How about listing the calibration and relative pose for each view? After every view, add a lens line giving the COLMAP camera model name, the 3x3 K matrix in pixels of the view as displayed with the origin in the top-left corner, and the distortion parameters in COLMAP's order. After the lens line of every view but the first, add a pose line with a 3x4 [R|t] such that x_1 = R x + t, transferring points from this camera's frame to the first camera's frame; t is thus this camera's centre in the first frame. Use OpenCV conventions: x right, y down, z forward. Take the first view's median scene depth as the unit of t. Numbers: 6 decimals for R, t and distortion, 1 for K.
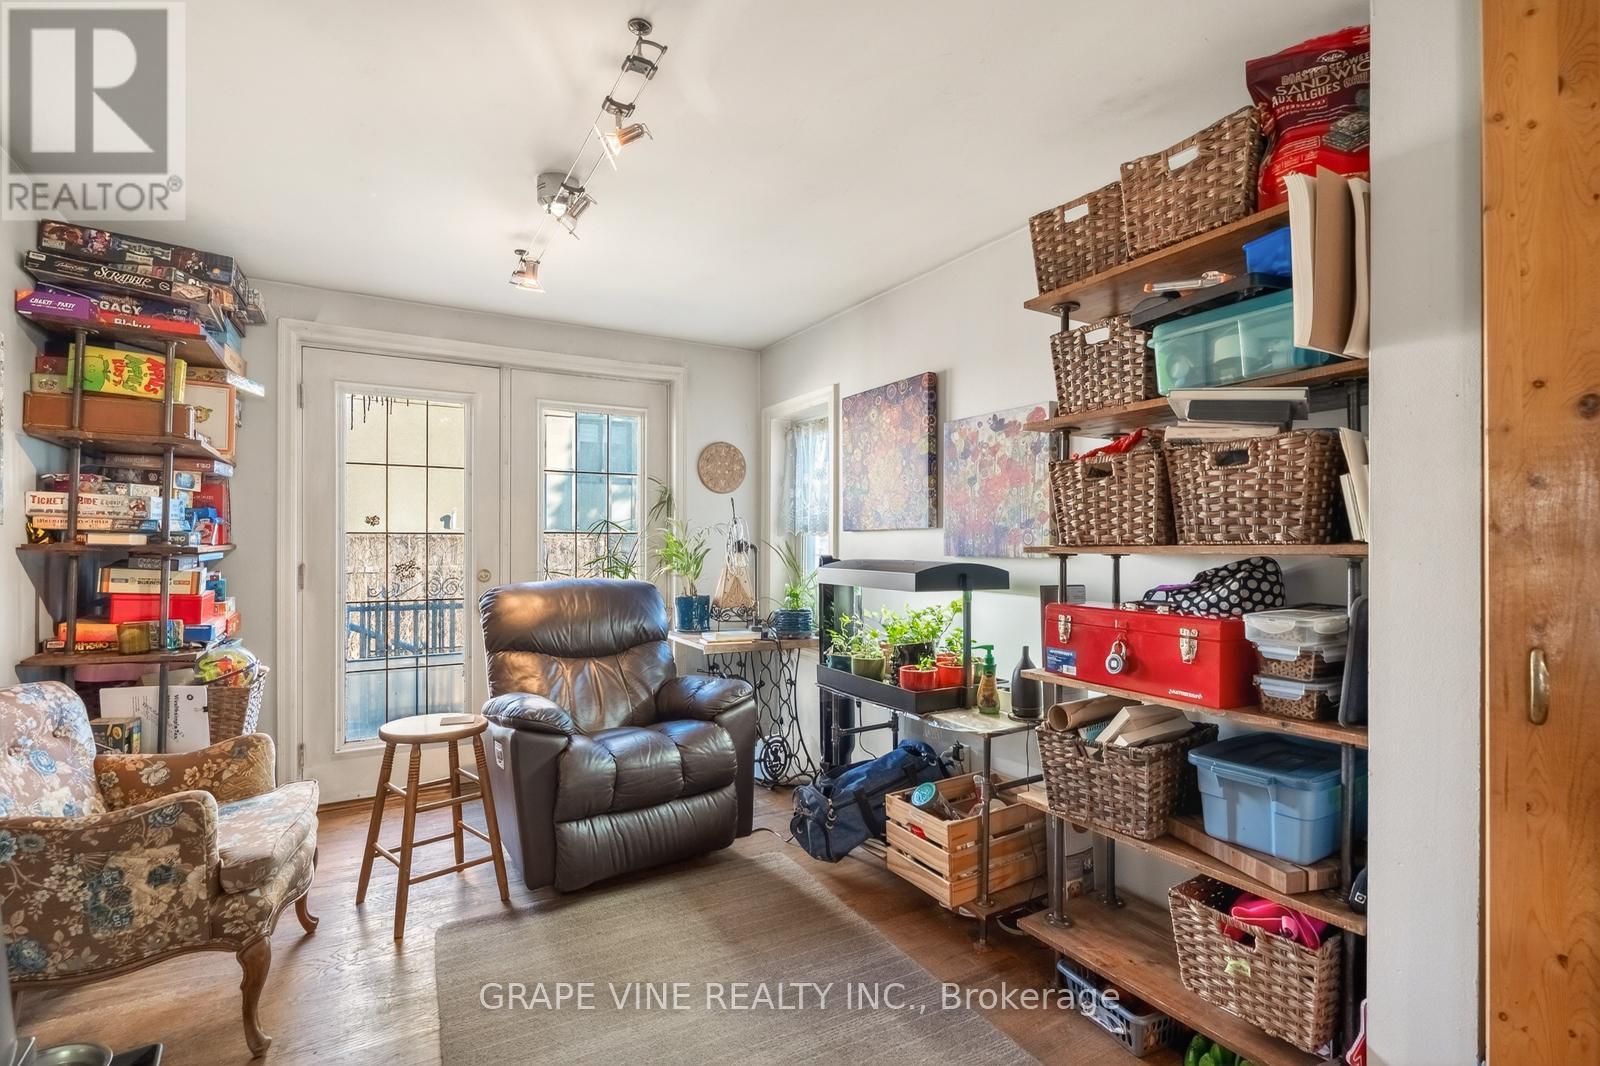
lens RADIAL K [[754.6, 0, 787.7], [0, 754.6, 538.4], [0, 0, 1]] dist [0.001413, 0.000279]
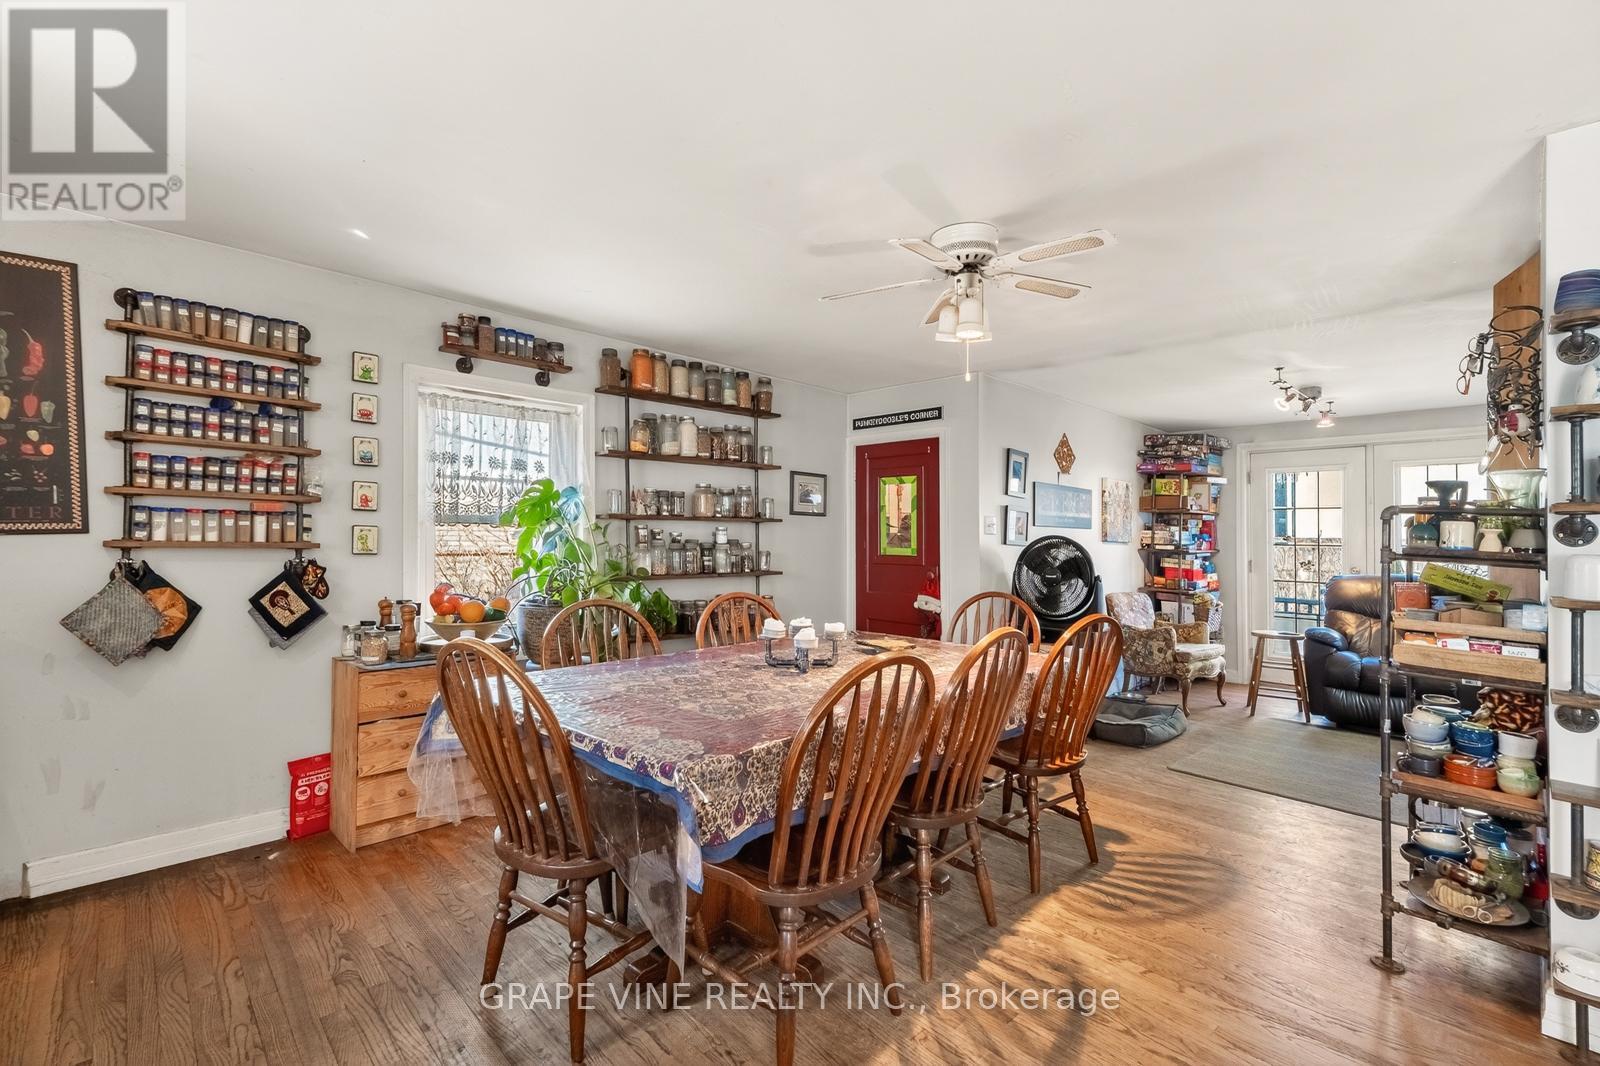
lens RADIAL K [[707.5, 0, 803.0], [0, 707.5, 527.0], [0, 0, 1]] dist [0.012757, 0.000086]
pose [[0.259246, -0.011576, -0.965742, 0.939749], [-0.007012, 0.999879, -0.013868, -0.020329], [0.965786, 0.010367, 0.259134, -0.701113]]
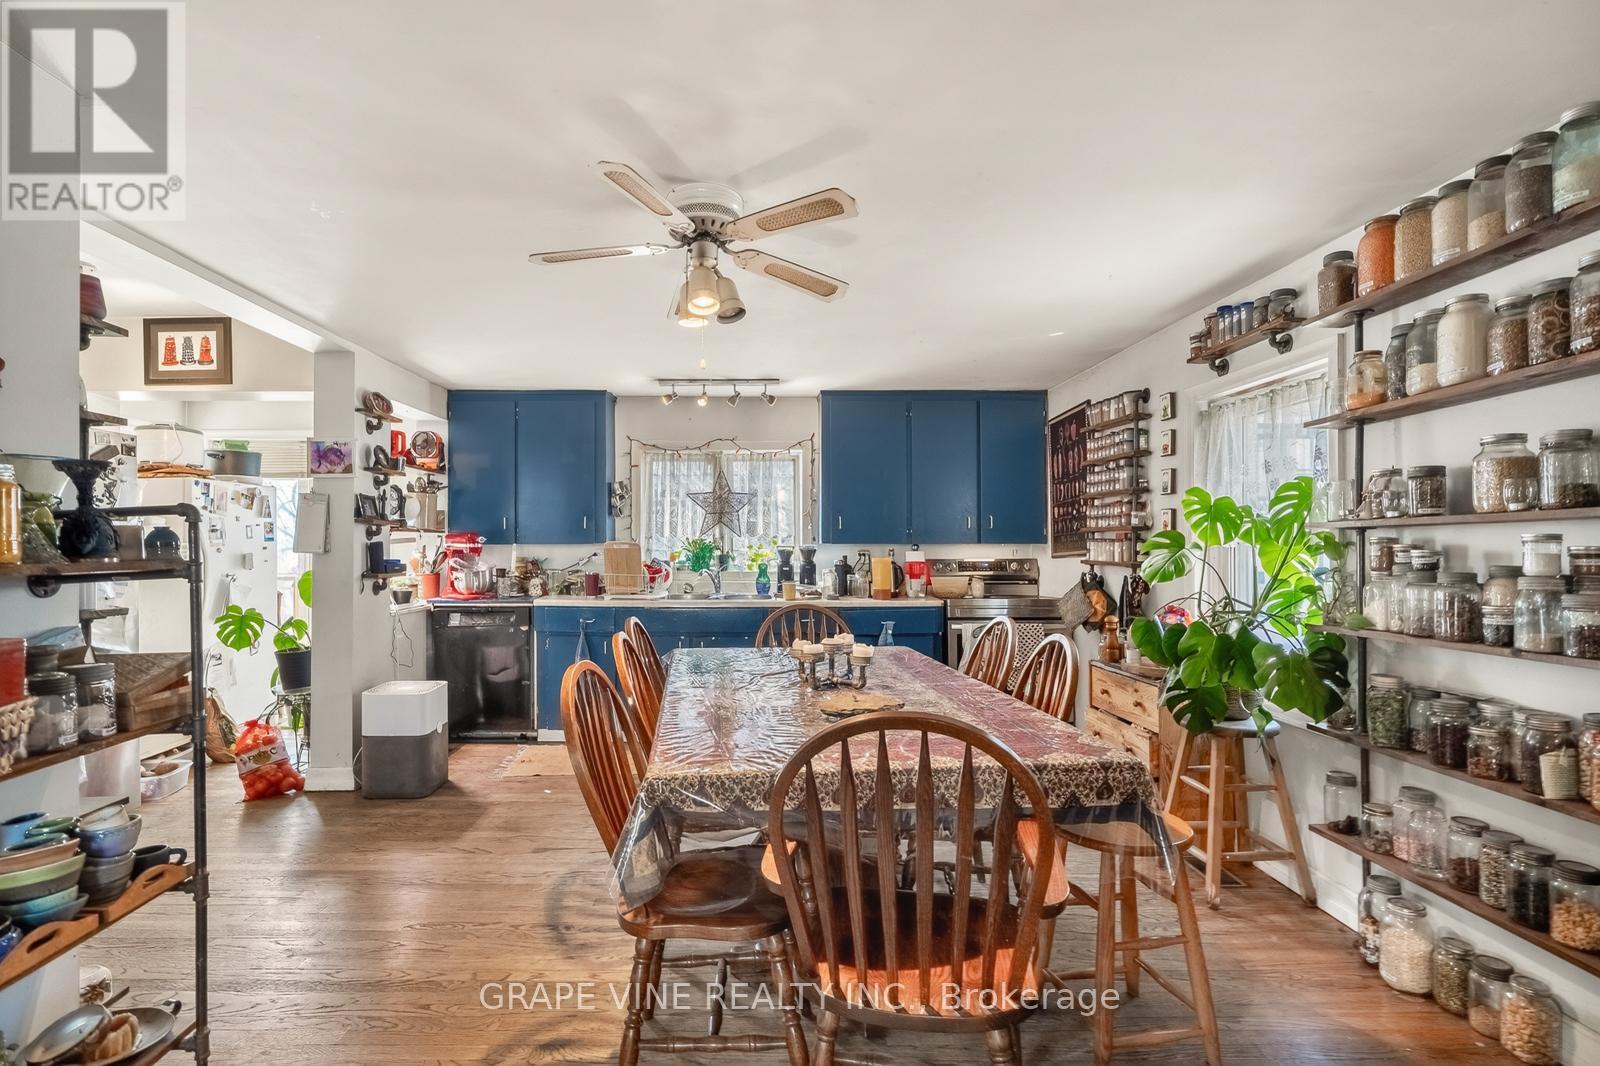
lens RADIAL K [[778.3, 0, 770.5], [0, 778.3, 537.3], [0, 0, 1]] dist [0.000165, 0.000132]
pose [[-0.878398, 0.009283, 0.477840, -0.159147], [-0.001181, 0.999766, -0.021592, -0.020887], [-0.477929, -0.019531, -0.878181, 0.274346]]
